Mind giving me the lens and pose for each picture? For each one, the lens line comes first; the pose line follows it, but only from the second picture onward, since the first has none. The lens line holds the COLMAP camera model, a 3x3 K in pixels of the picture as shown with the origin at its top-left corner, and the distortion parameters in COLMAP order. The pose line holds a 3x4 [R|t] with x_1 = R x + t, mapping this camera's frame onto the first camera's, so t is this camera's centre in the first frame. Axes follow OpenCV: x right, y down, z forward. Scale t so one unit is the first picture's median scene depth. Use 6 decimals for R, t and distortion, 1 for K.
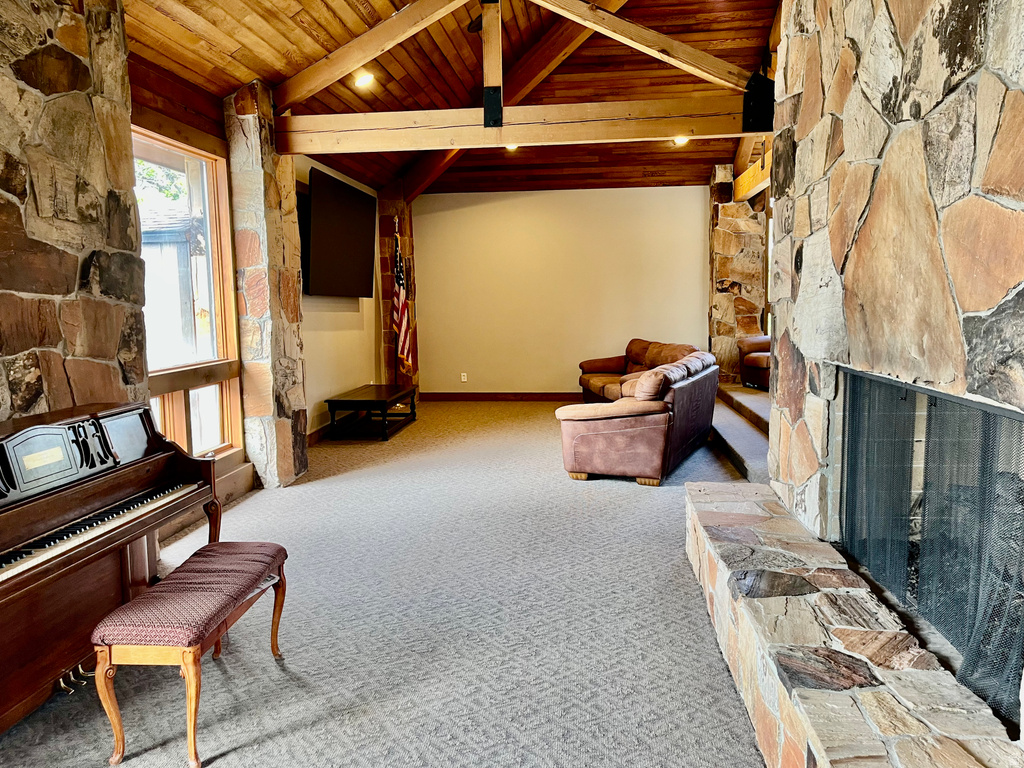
lens RADIAL K [[776.4, 0, 511.1], [0, 776.4, 383.9], [0, 0, 1]] dist [0.008778, -0.002204]
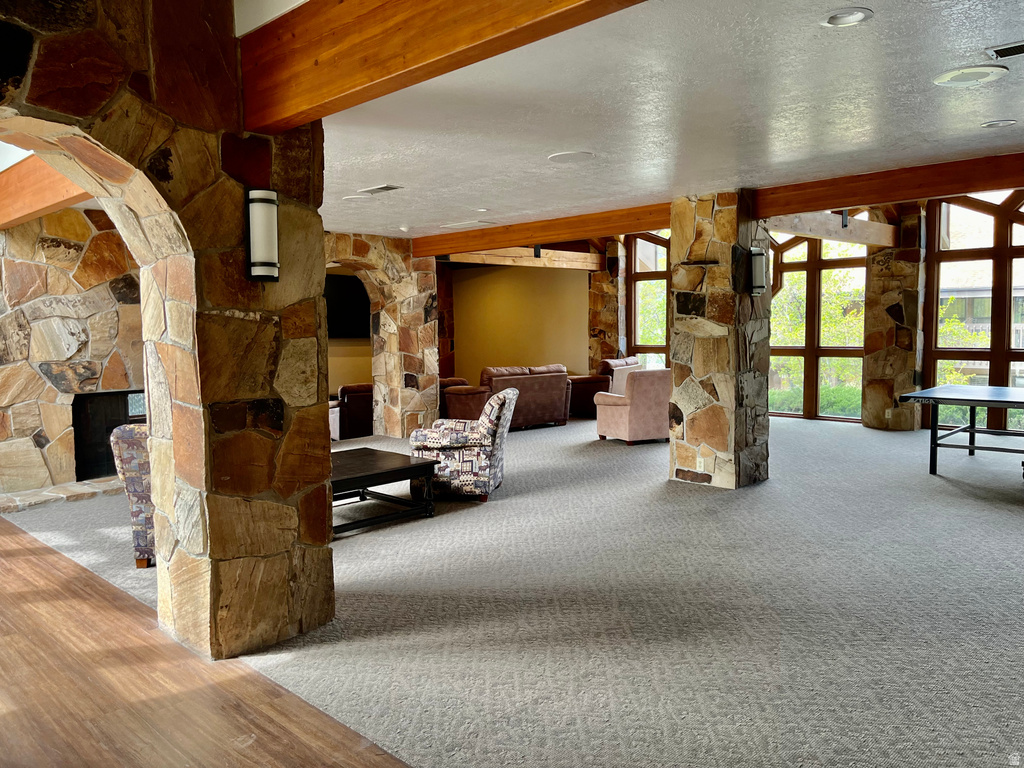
lens RADIAL K [[776.4, 0, 511.9], [0, 776.4, 382.9], [0, 0, 1]] dist [0.008778, -0.002204]
pose [[0.793287, 0.052501, -0.606580, 0.981581], [-0.068566, 0.997641, -0.003321, -0.024804], [0.604975, 0.044225, 0.795016, -0.153152]]
